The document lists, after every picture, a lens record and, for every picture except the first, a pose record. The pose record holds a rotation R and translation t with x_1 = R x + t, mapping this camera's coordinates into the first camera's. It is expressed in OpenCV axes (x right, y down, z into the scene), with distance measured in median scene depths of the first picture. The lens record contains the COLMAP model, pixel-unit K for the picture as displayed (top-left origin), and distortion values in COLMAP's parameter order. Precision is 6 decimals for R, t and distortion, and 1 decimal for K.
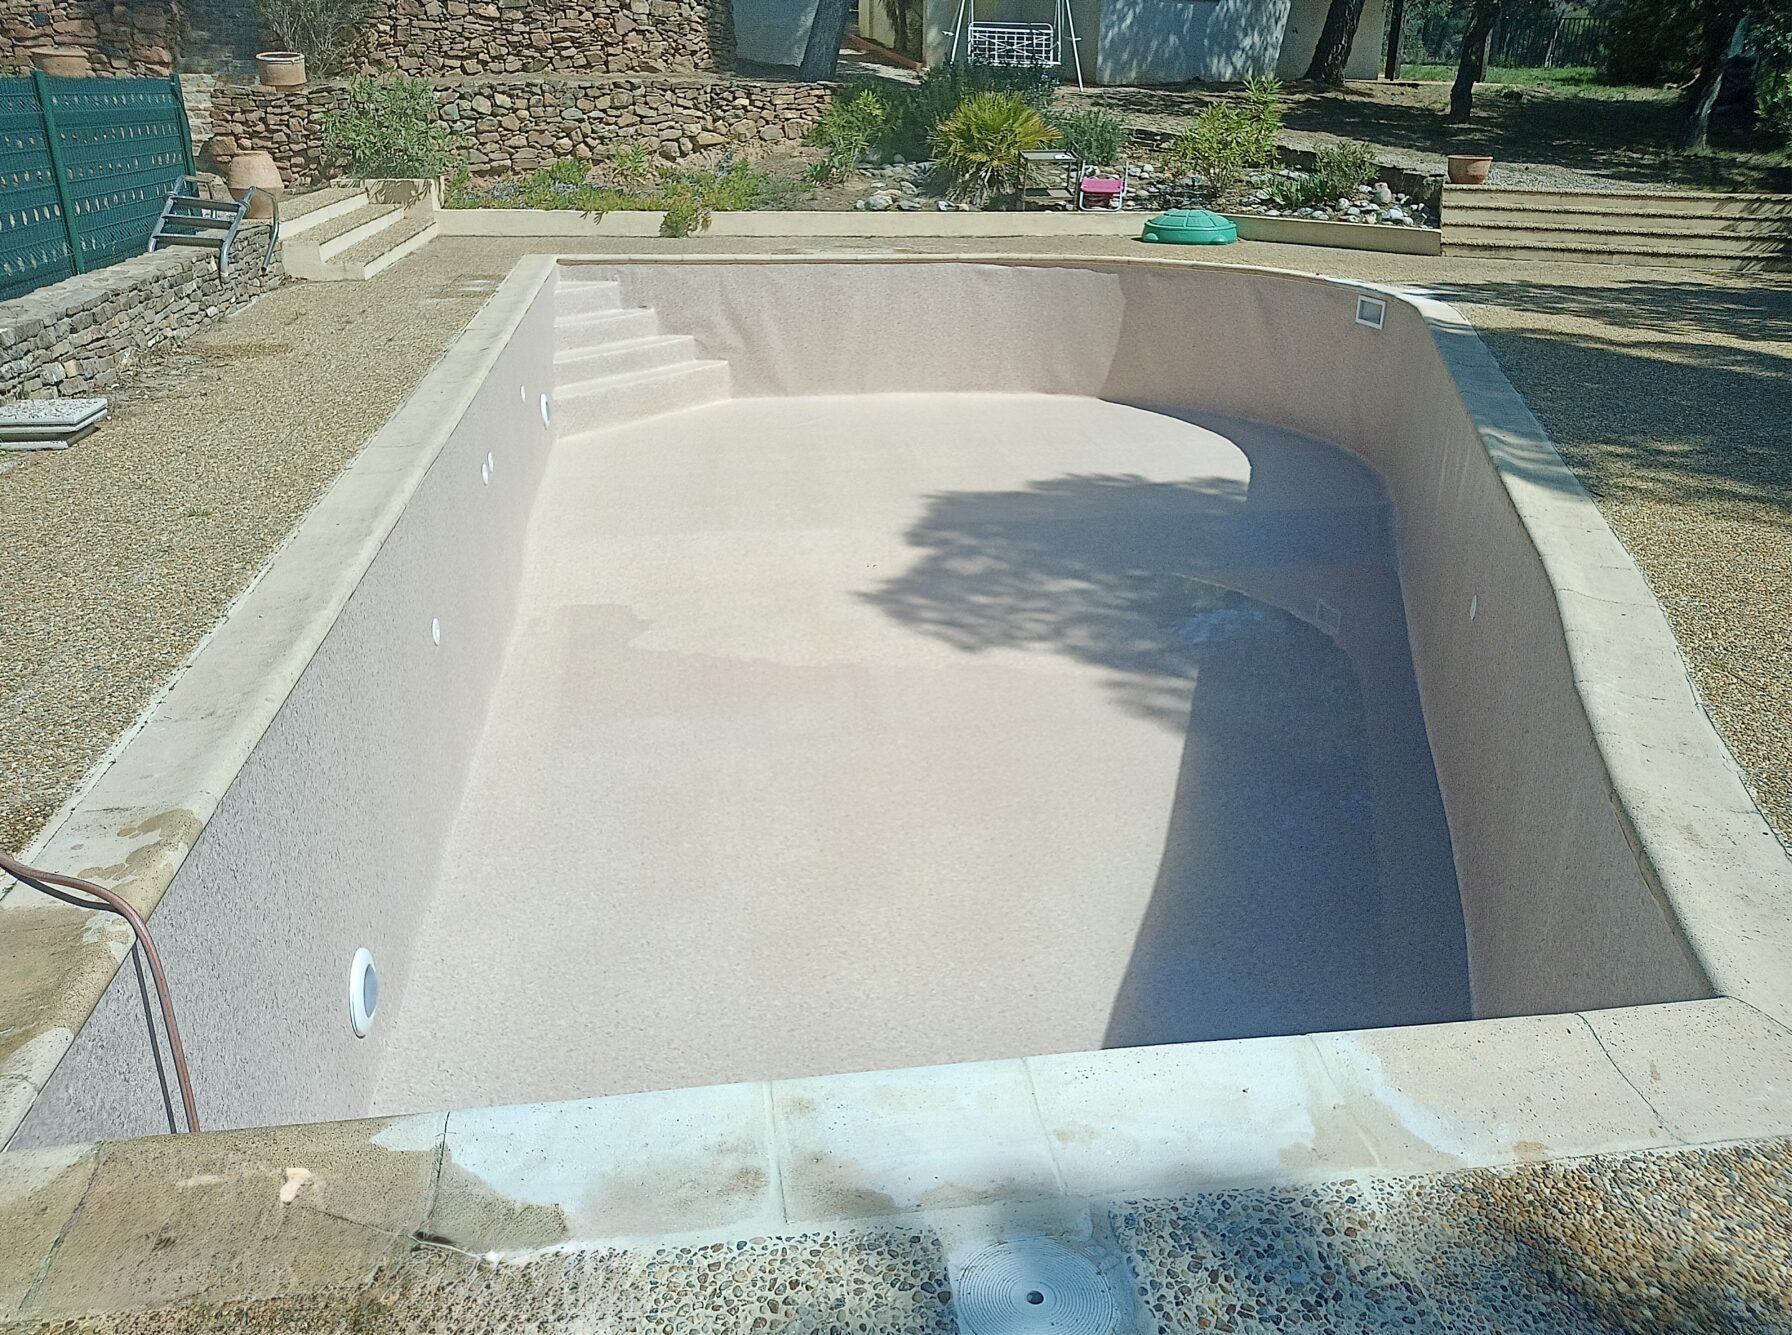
lens RADIAL K [[1389.6, 0, 920.3], [0, 1389.6, 669.3], [0, 0, 1]] dist [0.103303, -0.189271]
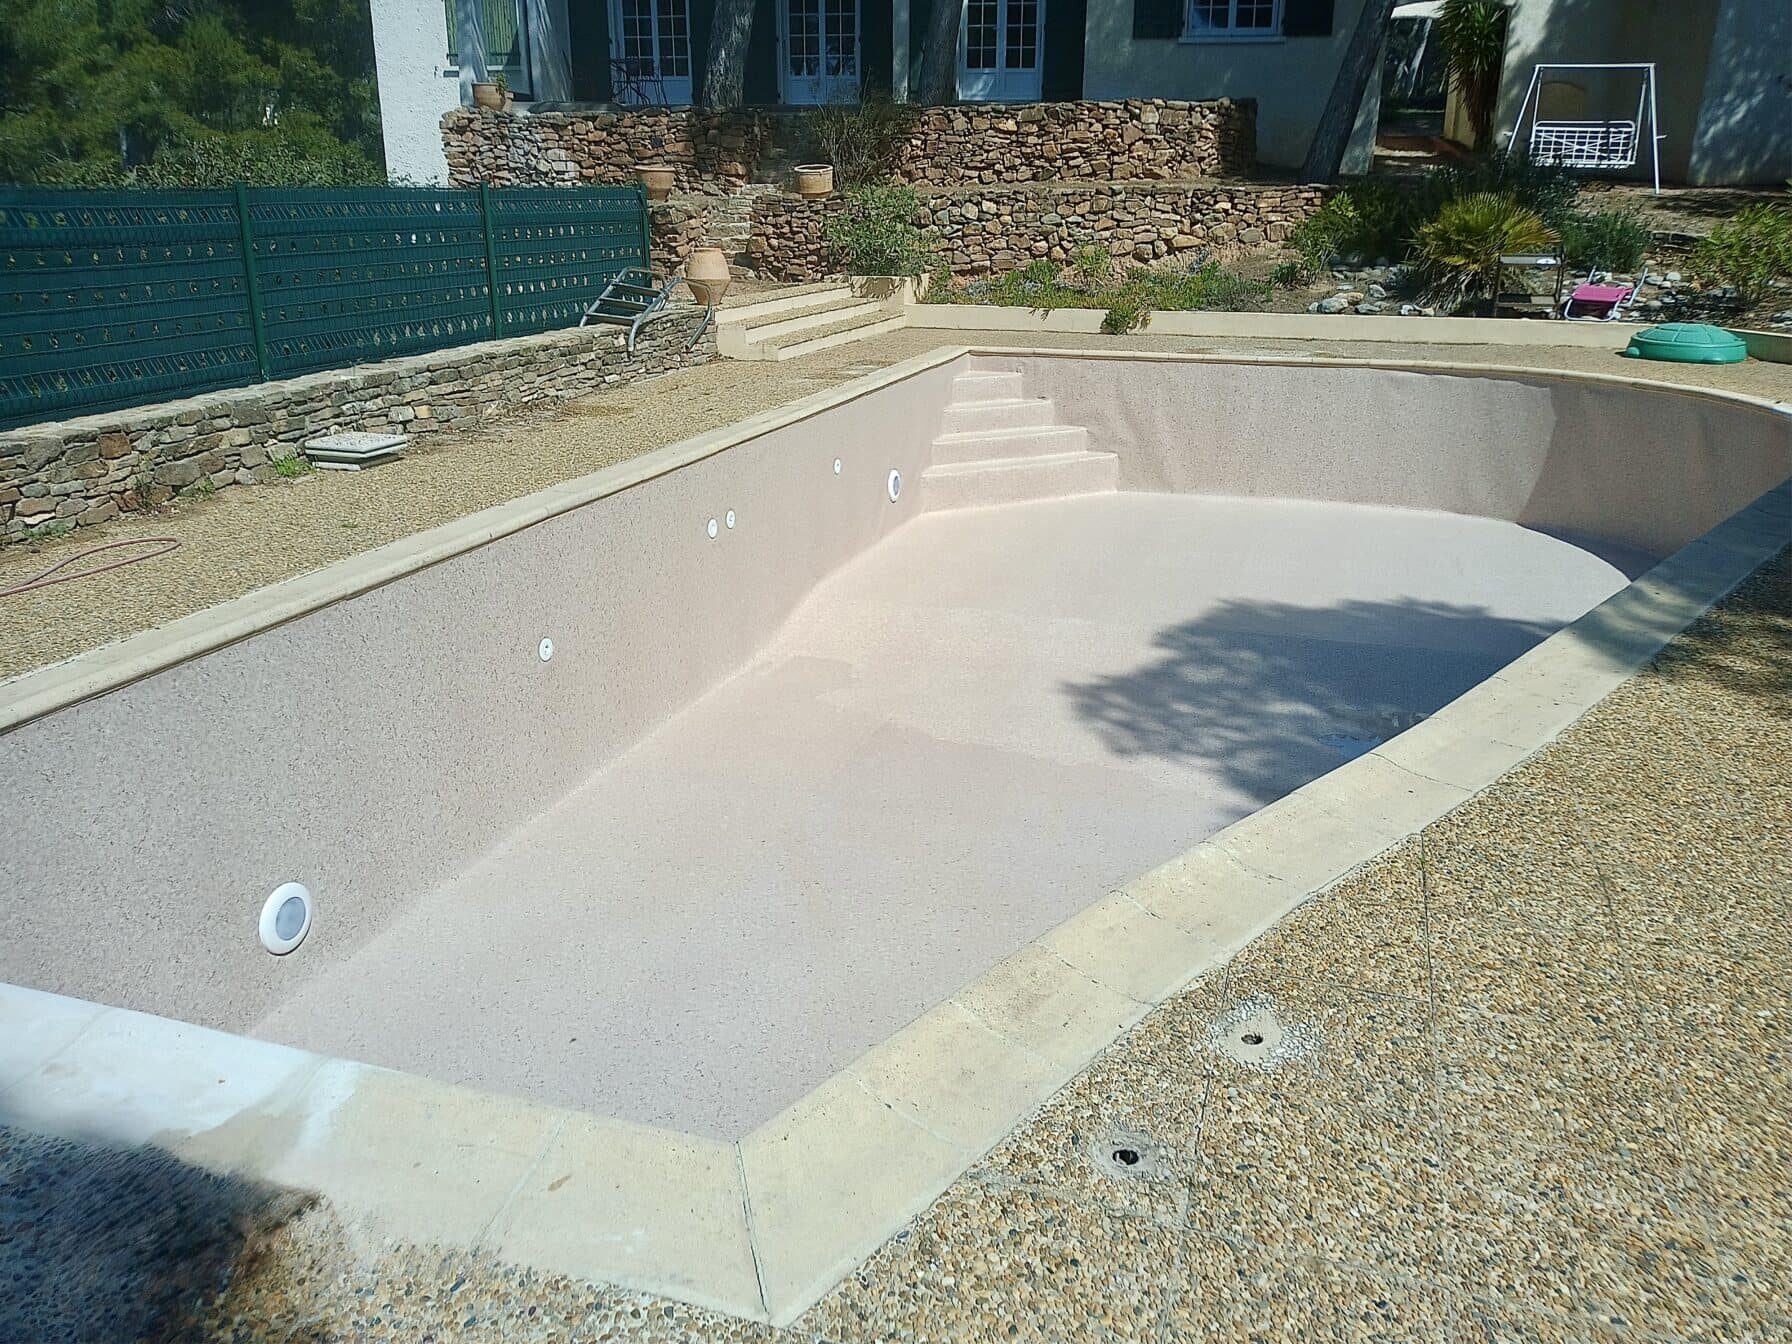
lens RADIAL K [[1389.6, 0, 920.3], [0, 1389.6, 673.8], [0, 0, 1]] dist [0.103303, -0.189271]
pose [[0.893510, 0.139025, -0.426979, 0.169838], [-0.165524, 0.985879, -0.025378, -0.011206], [0.417422, 0.093350, 0.903905, 0.030770]]
